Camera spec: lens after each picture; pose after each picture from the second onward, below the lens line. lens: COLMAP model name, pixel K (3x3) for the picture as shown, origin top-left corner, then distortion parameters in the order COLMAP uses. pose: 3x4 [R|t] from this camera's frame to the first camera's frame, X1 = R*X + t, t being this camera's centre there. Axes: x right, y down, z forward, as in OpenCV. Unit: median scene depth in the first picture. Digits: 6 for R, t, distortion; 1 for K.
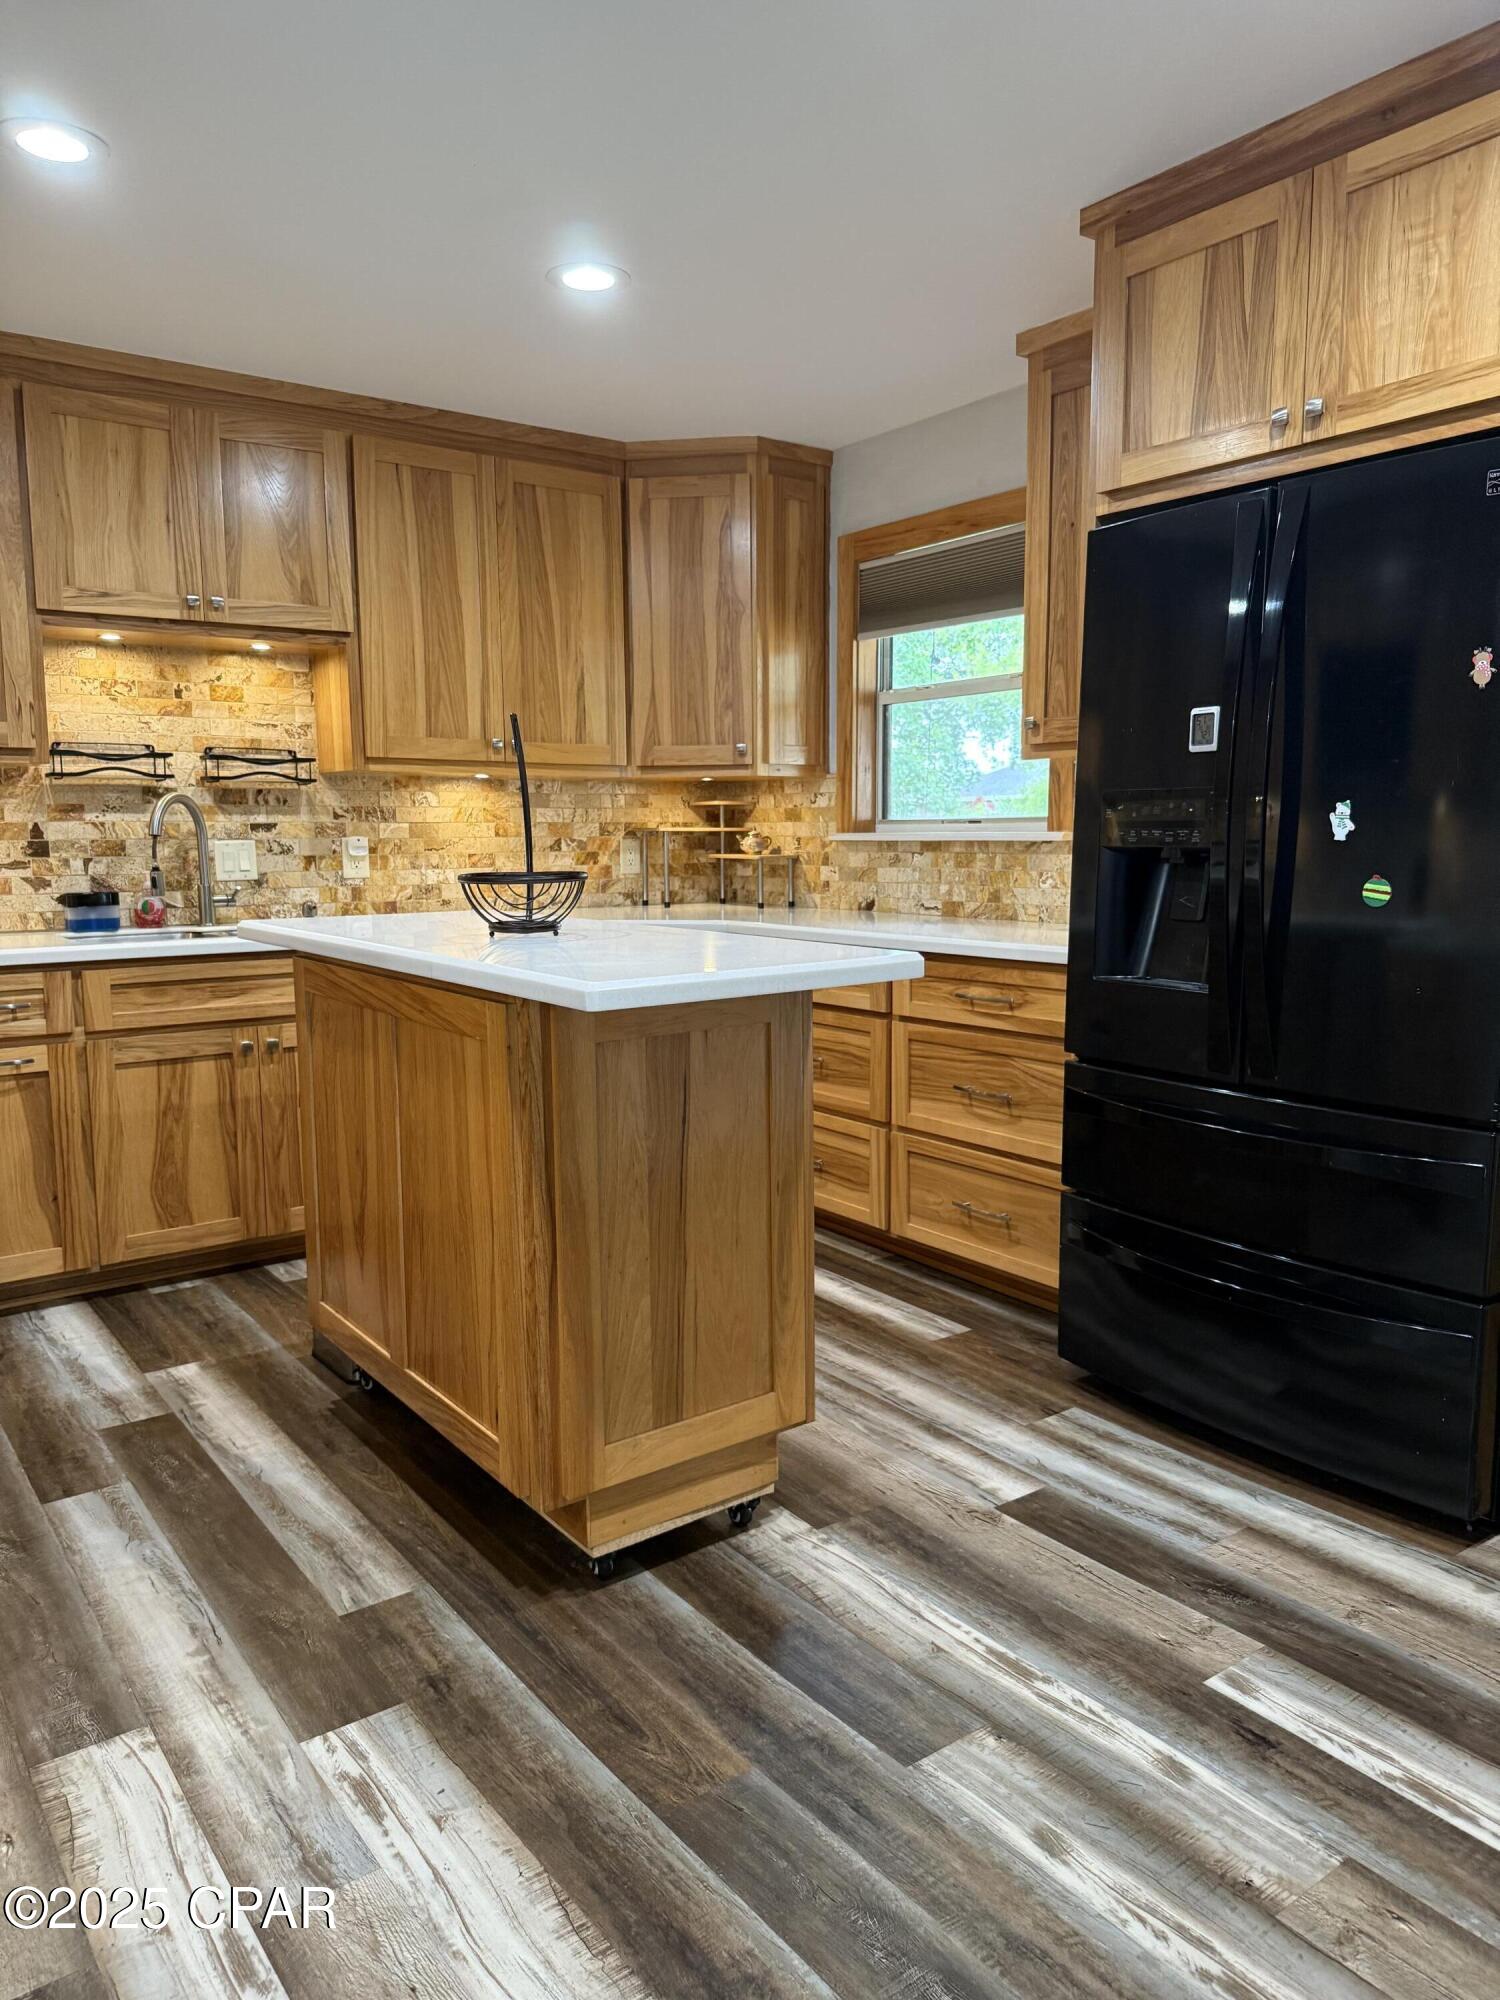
lens RADIAL K [[1394.6, 0, 752.9], [0, 1394.6, 1008.9], [0, 0, 1]] dist [0.012447, -0.016992]
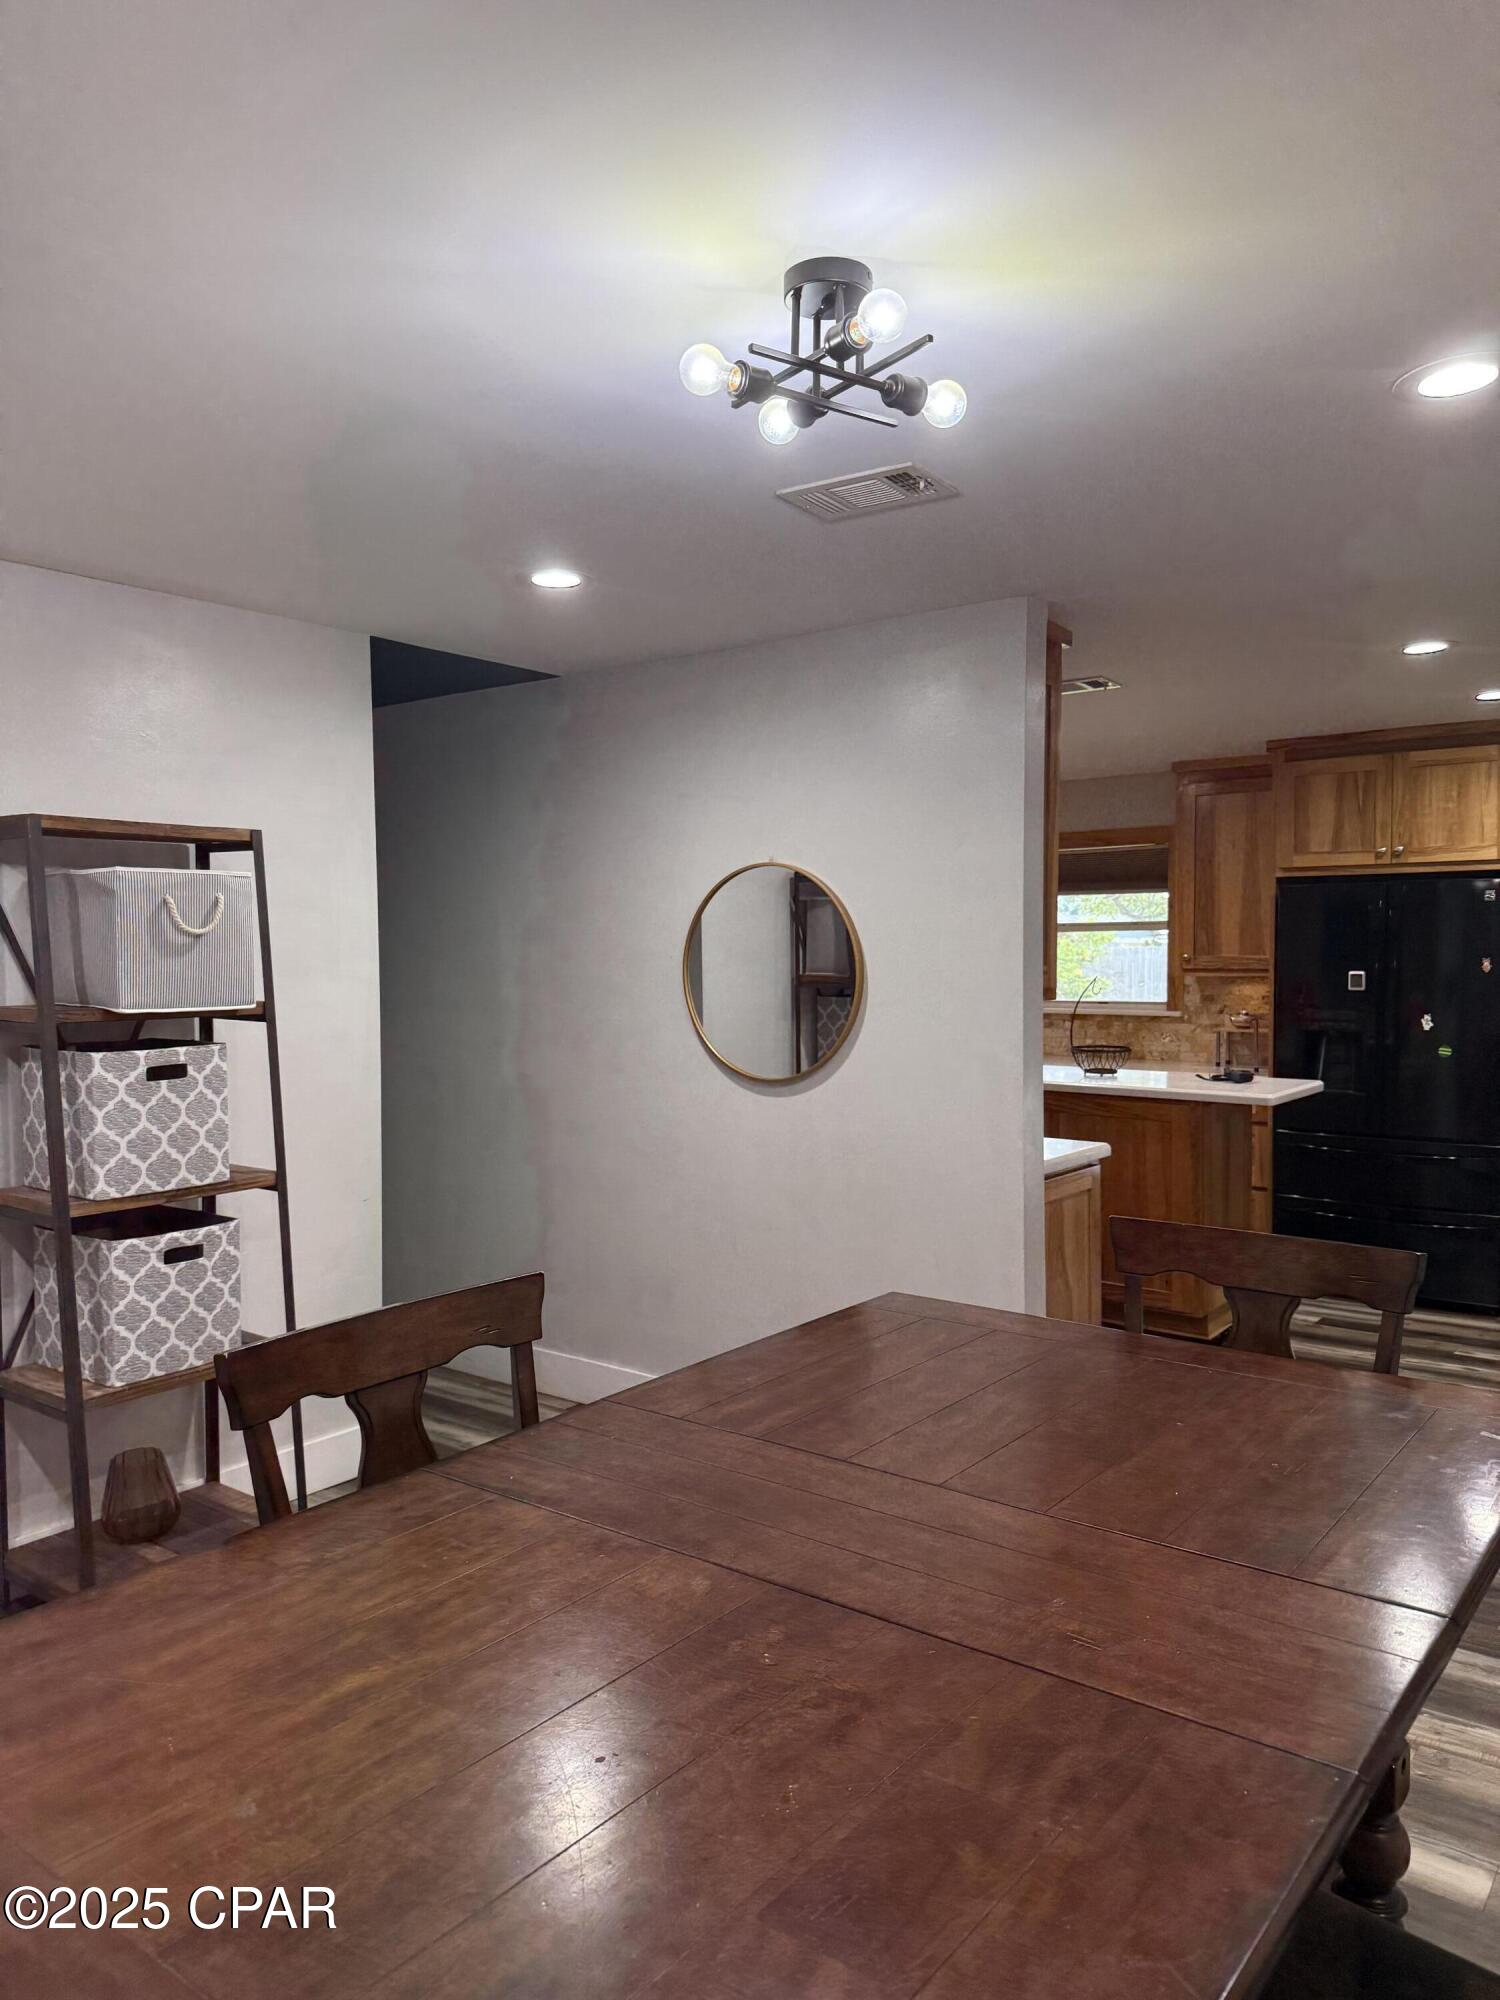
lens RADIAL K [[1412.0, 0, 750.0], [0, 1412.0, 1000.0], [0, 0, 1]] dist [0.000185, -0.002111]
pose [[0.960979, -0.005558, 0.276567, -1.334274], [0.032279, 0.995221, -0.092158, 0.015890], [-0.274733, 0.097489, 0.956566, -0.987775]]
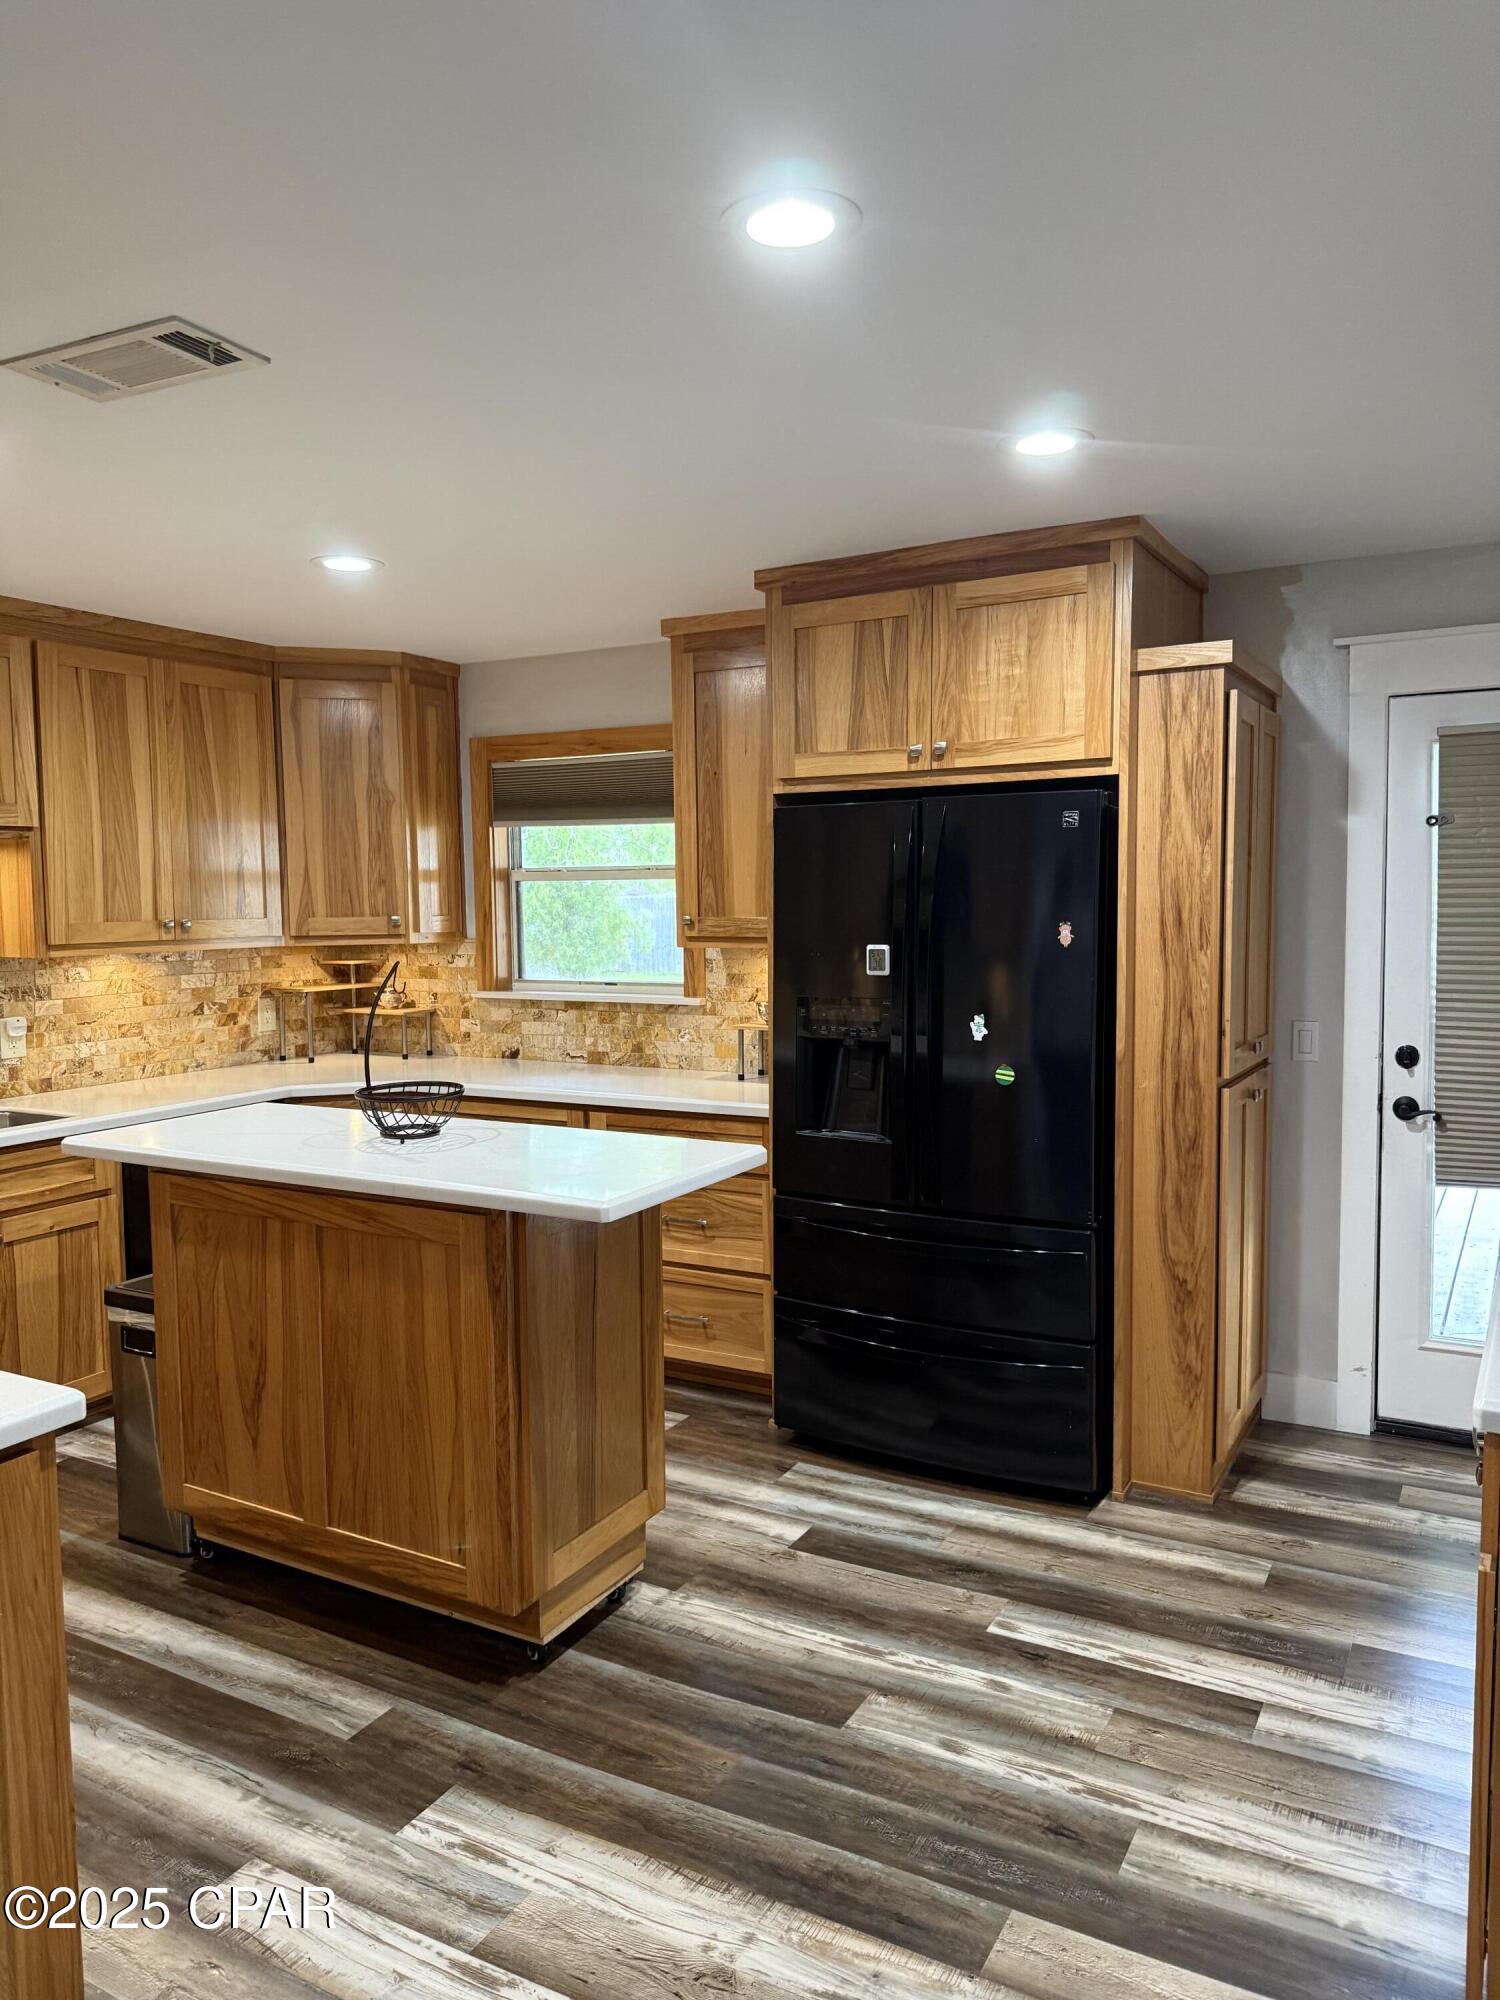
lens RADIAL K [[1385.2, 0, 741.4], [0, 1385.2, 1006.4], [0, 0, 1]] dist [0.007766, -0.009251]
pose [[0.915190, -0.039014, 0.401130, -0.381376], [0.059805, 0.997431, -0.039437, -0.111434], [-0.398561, 0.060082, 0.915172, -0.231619]]
